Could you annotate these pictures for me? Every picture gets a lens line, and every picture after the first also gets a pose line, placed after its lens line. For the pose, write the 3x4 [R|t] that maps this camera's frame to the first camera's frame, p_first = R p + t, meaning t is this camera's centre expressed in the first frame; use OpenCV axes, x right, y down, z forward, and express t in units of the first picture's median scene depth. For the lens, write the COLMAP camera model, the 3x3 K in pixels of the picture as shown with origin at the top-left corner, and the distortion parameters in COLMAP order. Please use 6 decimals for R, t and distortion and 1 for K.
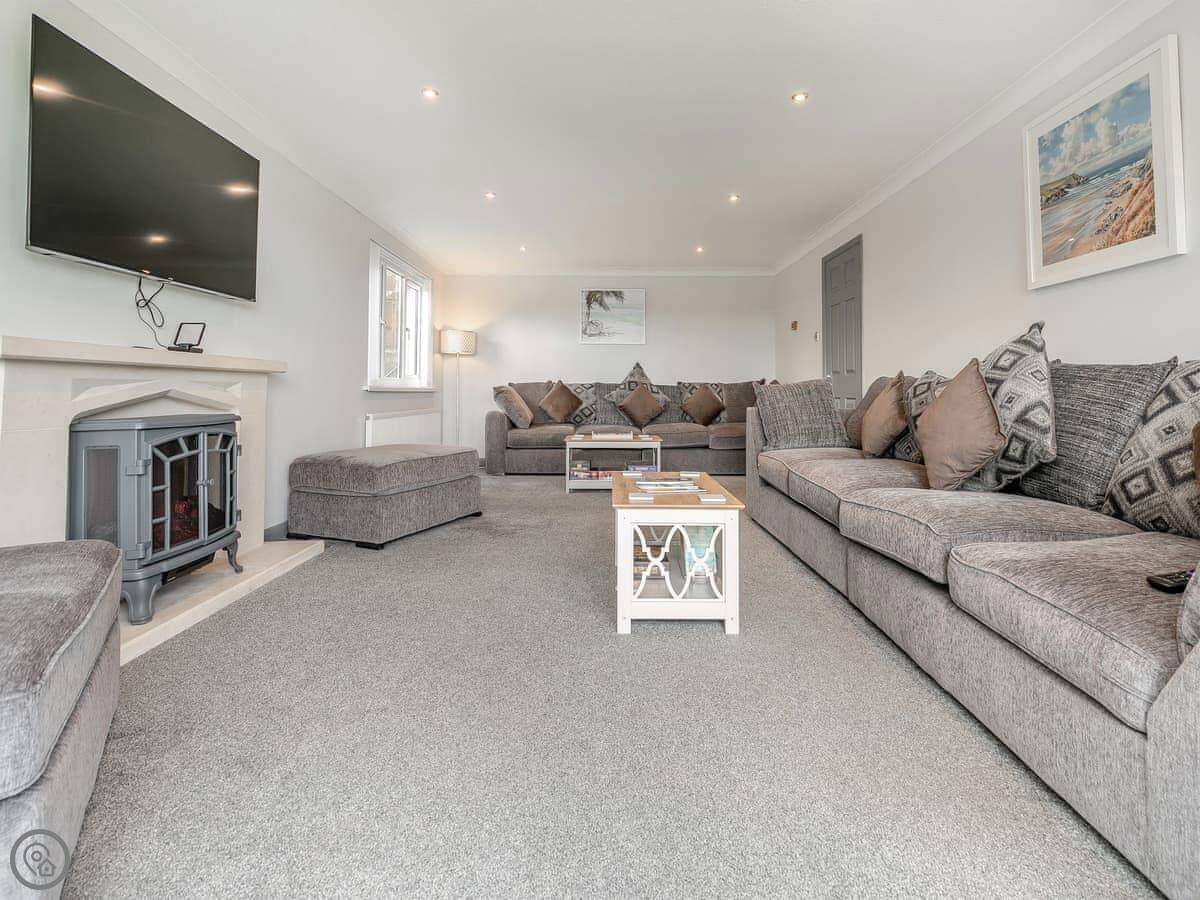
lens RADIAL K [[549.5, 0, 597.0], [0, 549.5, 417.2], [0, 0, 1]] dist [0.000704, -0.000048]
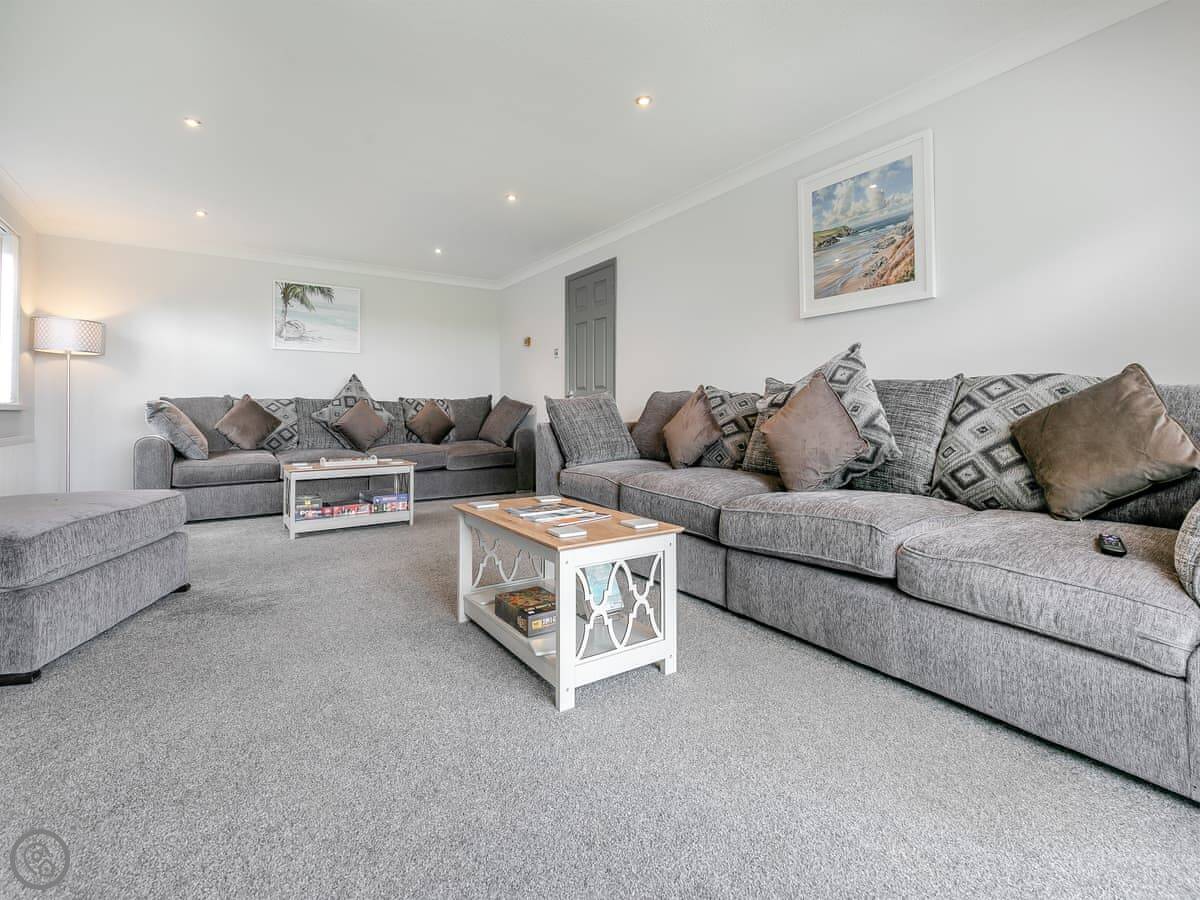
lens RADIAL K [[553.3, 0, 564.6], [0, 553.3, 430.4], [0, 0, 1]] dist [0.002518, 0.000459]
pose [[0.839617, -0.025958, 0.542559, -0.344181], [0.032049, 0.999485, -0.001778, -0.002881], [-0.542233, 0.018882, 0.840016, 0.307298]]
